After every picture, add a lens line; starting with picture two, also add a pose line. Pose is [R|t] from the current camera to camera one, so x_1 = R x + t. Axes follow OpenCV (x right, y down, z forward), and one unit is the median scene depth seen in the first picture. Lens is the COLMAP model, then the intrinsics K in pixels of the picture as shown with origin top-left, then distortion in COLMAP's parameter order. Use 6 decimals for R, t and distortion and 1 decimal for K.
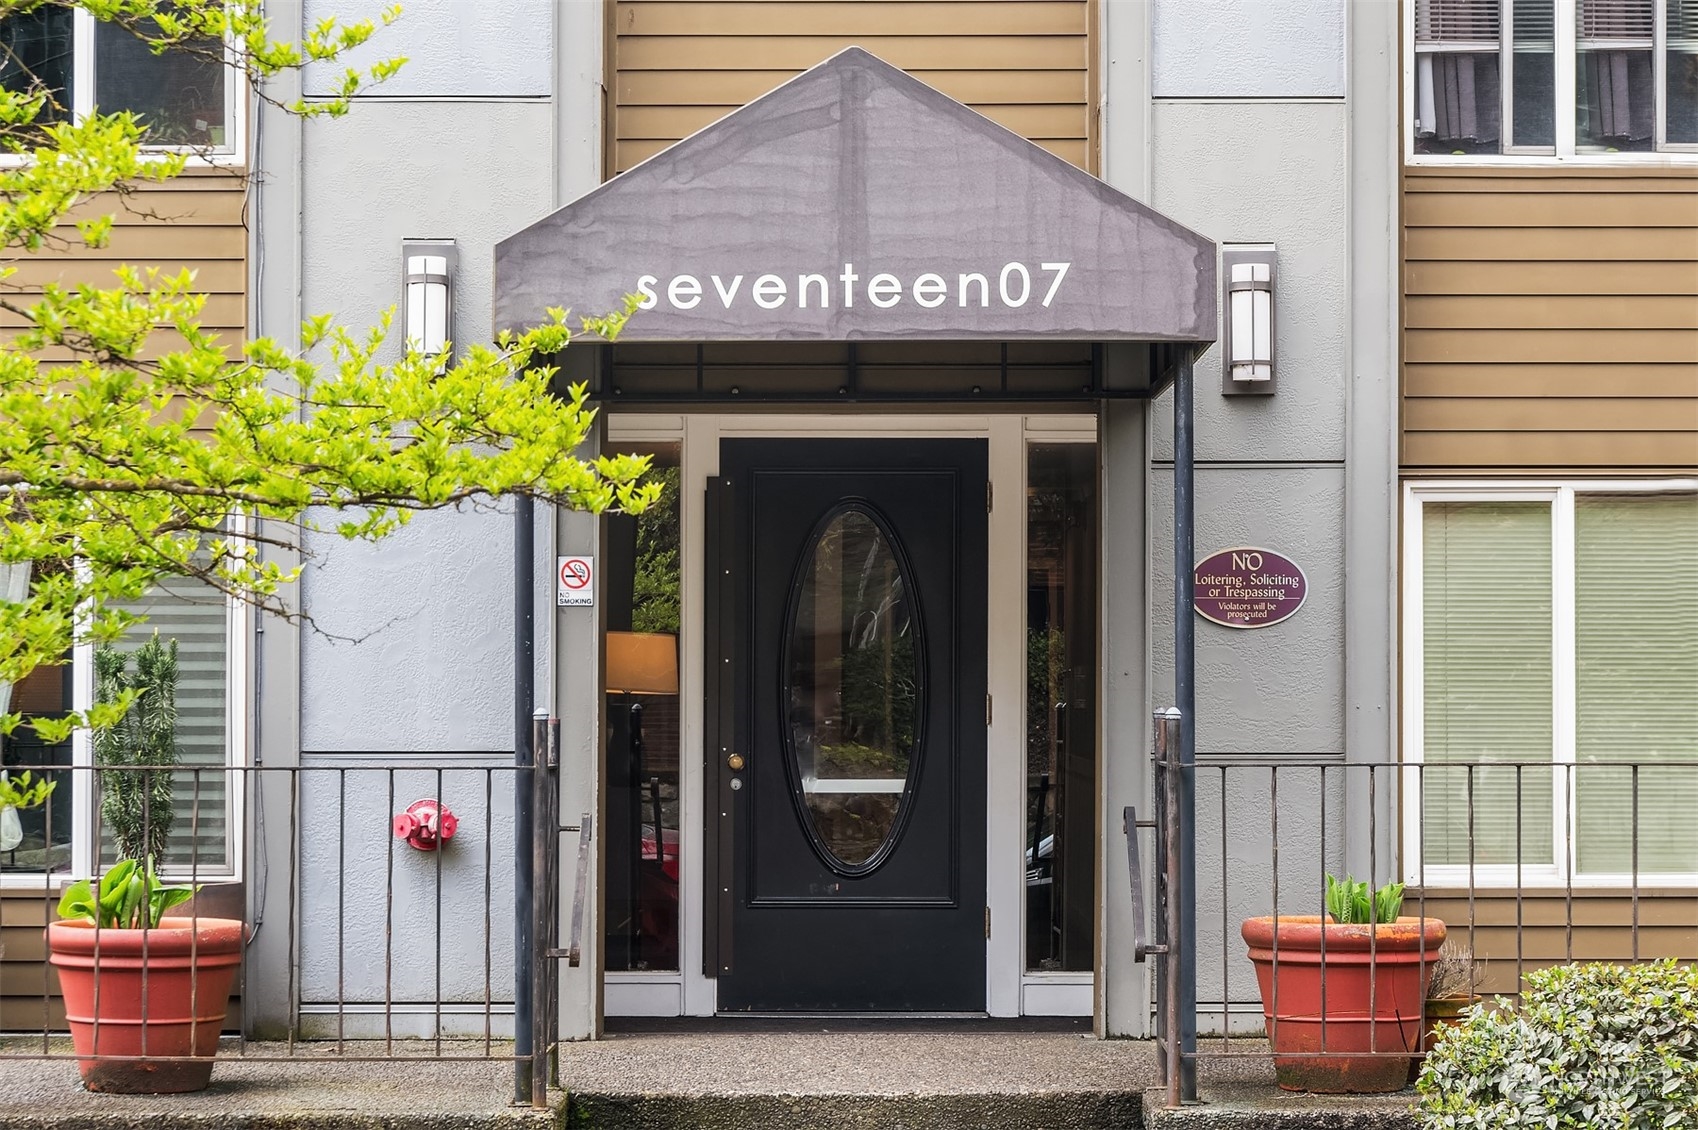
lens RADIAL K [[4546.7, 0, 849.0], [0, 4546.7, 565.0], [0, 0, 1]] dist [-0.006585, -0.395342]
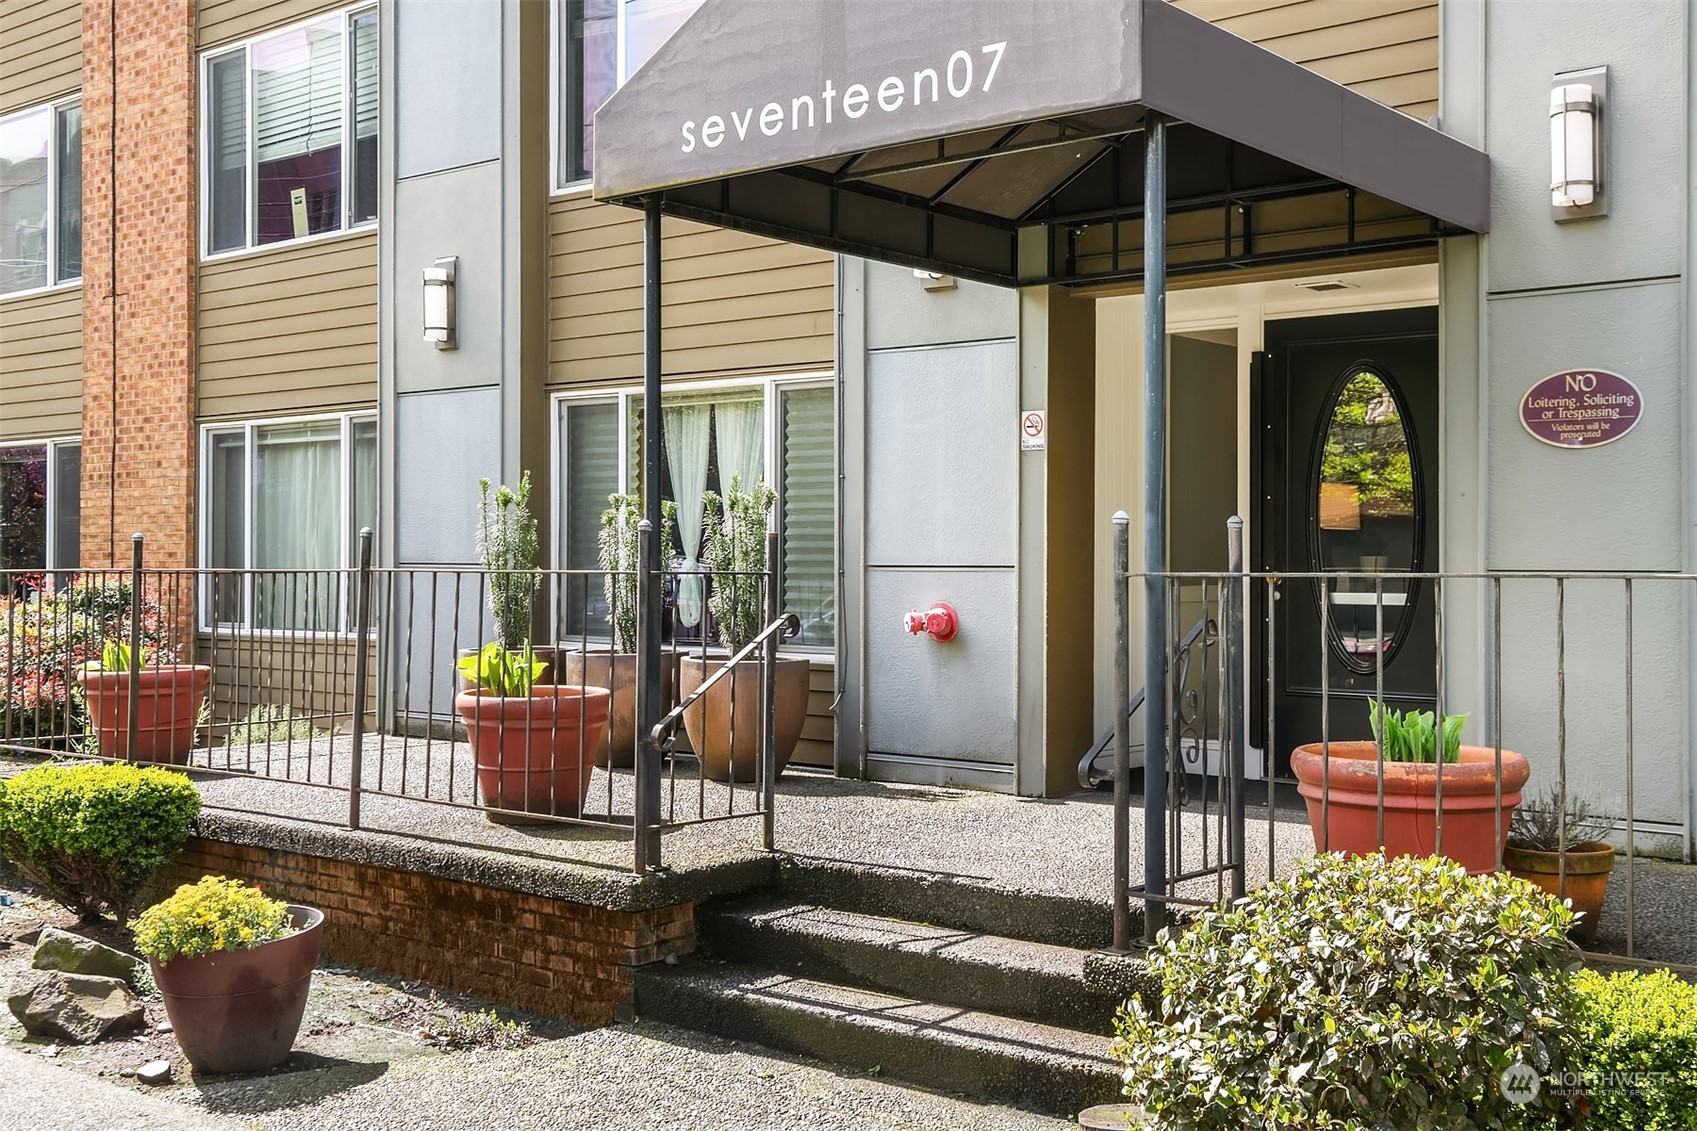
lens RADIAL K [[1842.1, 0, 846.6], [0, 1842.1, 504.1], [0, 0, 1]] dist [-0.084391, 0.419914]
pose [[0.770056, -0.016967, -0.637751, 0.224306], [0.015117, 0.999851, -0.008348, 0.027518], [0.637798, -0.003213, 0.770197, 0.579200]]
